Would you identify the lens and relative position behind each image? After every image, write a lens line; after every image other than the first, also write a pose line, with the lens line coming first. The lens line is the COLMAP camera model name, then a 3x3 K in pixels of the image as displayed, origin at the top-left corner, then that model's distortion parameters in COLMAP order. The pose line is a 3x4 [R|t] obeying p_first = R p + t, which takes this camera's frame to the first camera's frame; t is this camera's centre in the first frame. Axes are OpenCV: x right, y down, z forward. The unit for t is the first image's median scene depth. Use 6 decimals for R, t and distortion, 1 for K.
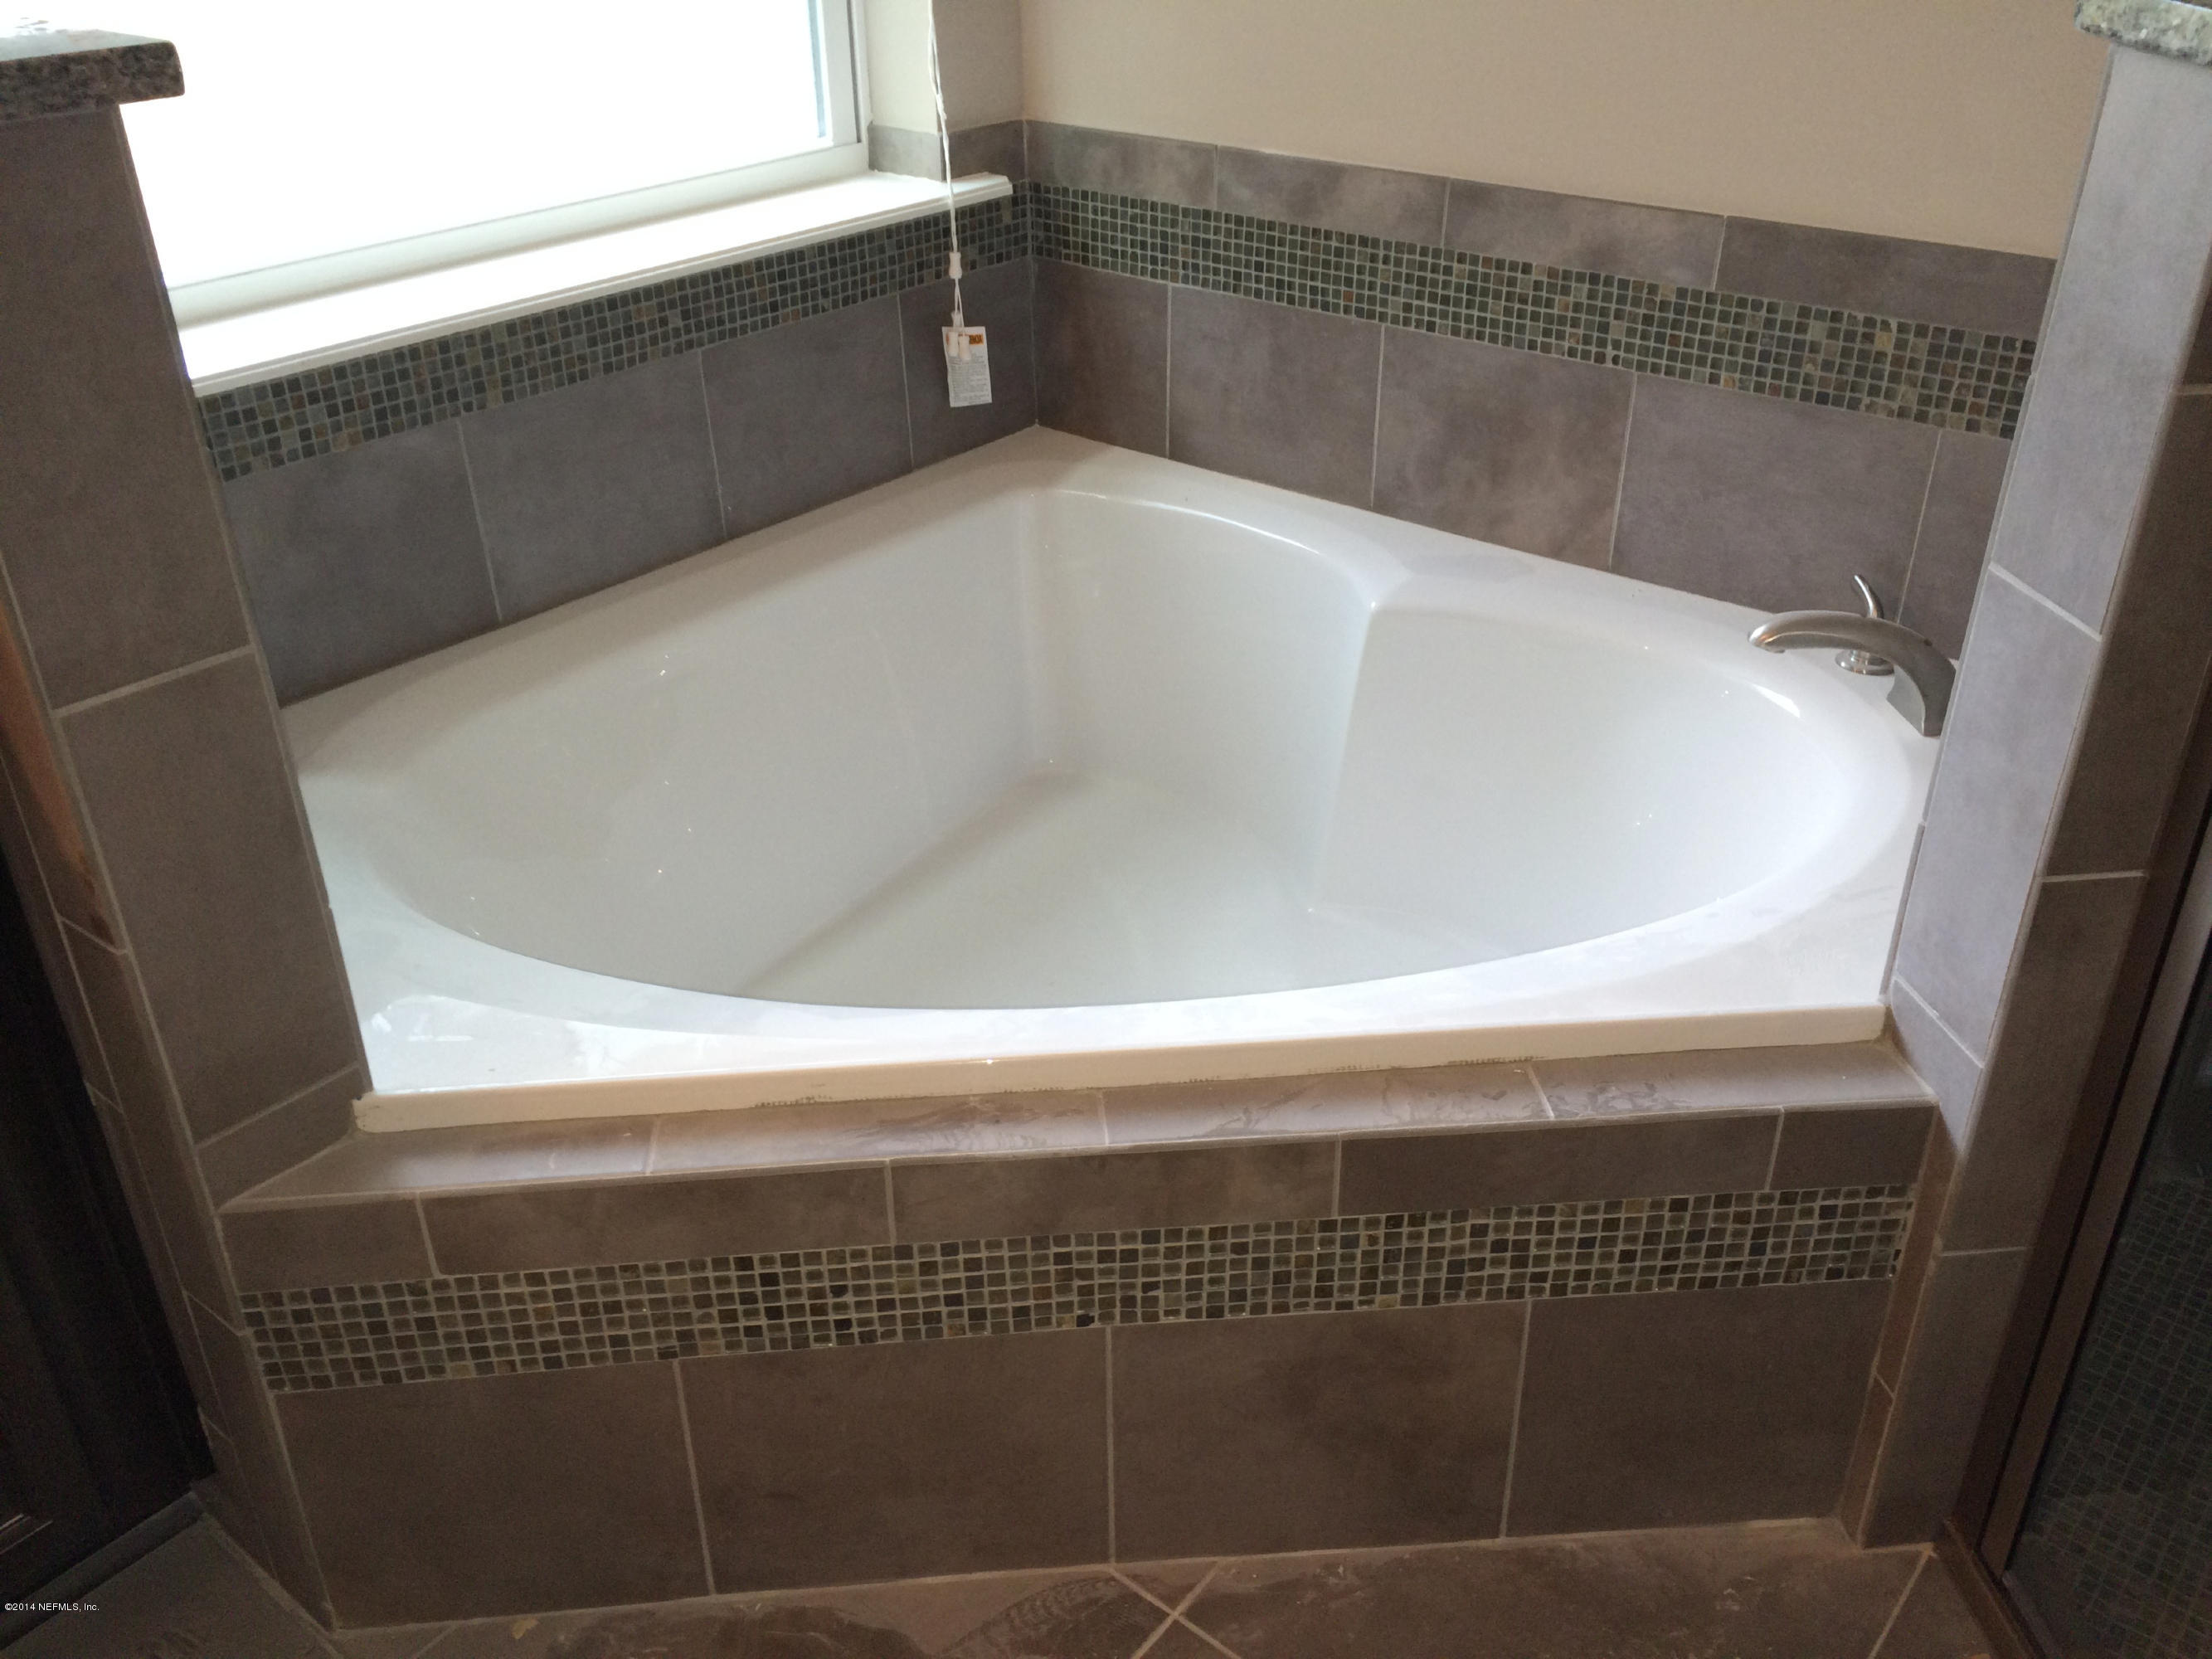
lens RADIAL K [[1898.7, 0, 1094.5], [0, 1898.7, 836.0], [0, 0, 1]] dist [0.079830, -0.099433]
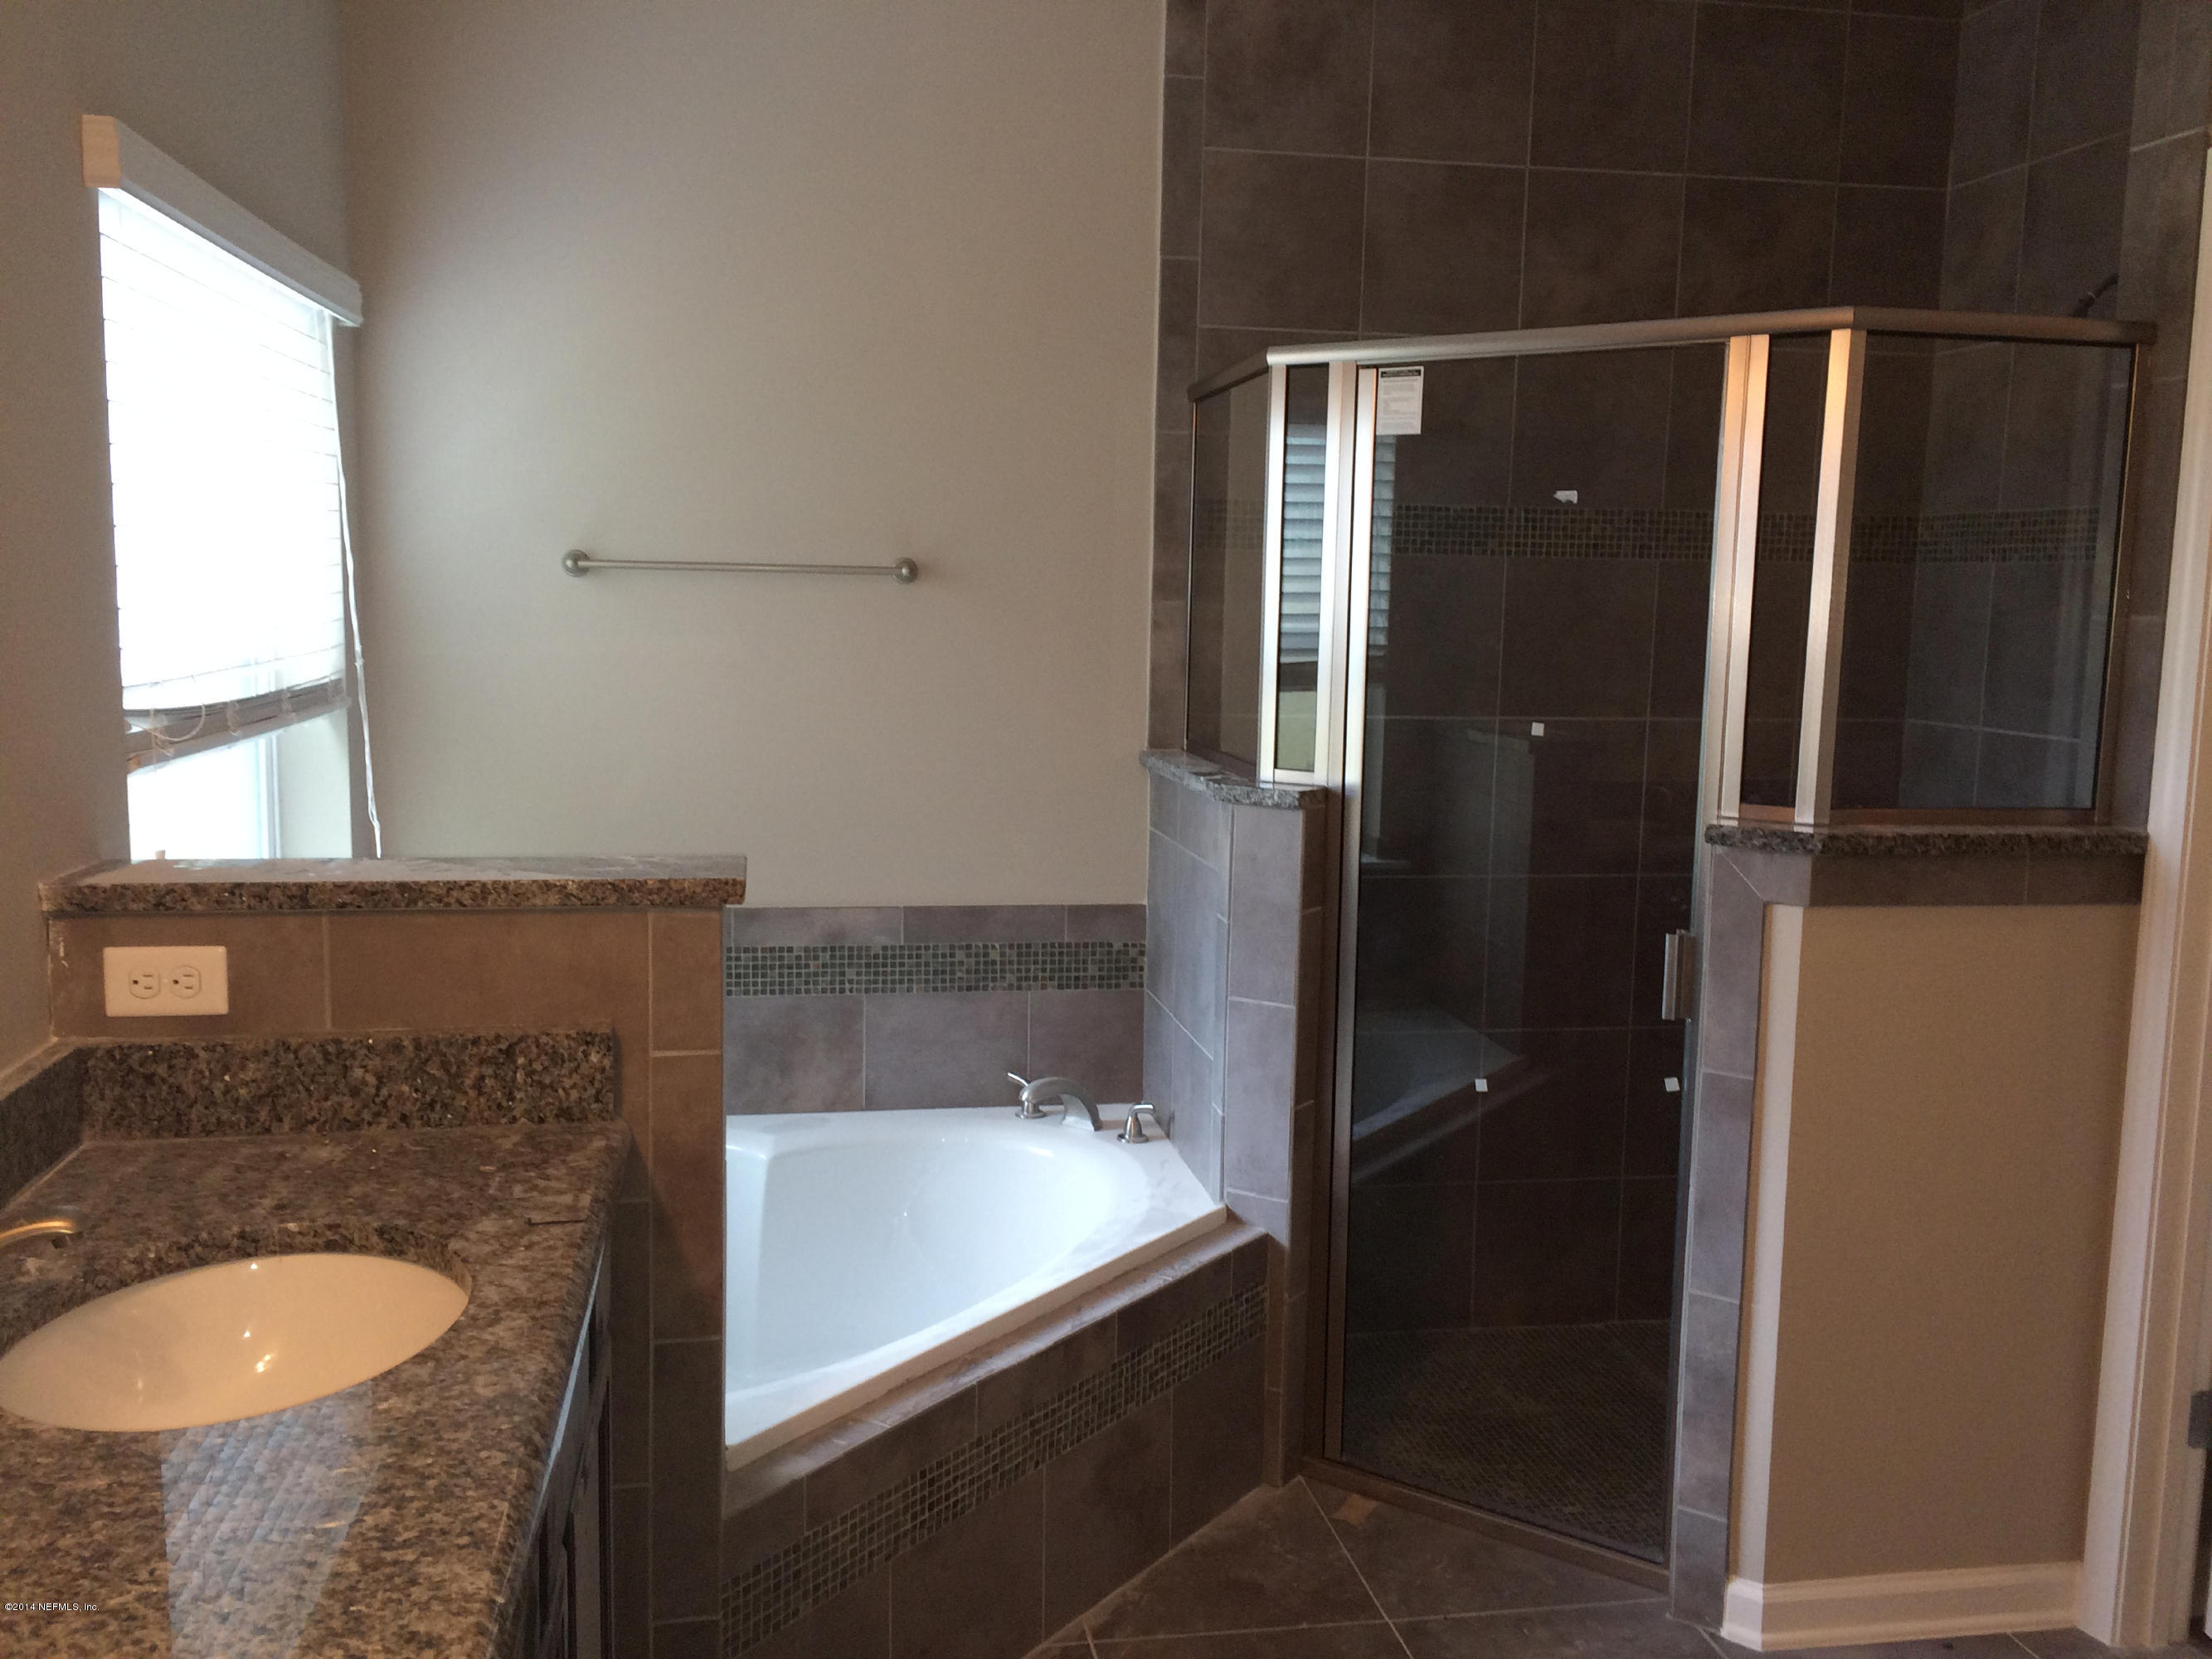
lens RADIAL K [[1898.7, 0, 1113.6], [0, 1898.7, 817.5], [0, 0, 1]] dist [0.079830, -0.099433]
pose [[0.638195, -0.065396, 0.767092, -0.934154], [0.361020, 0.905462, -0.223165, 0.089412], [-0.679979, 0.419359, 0.601471, -0.297634]]
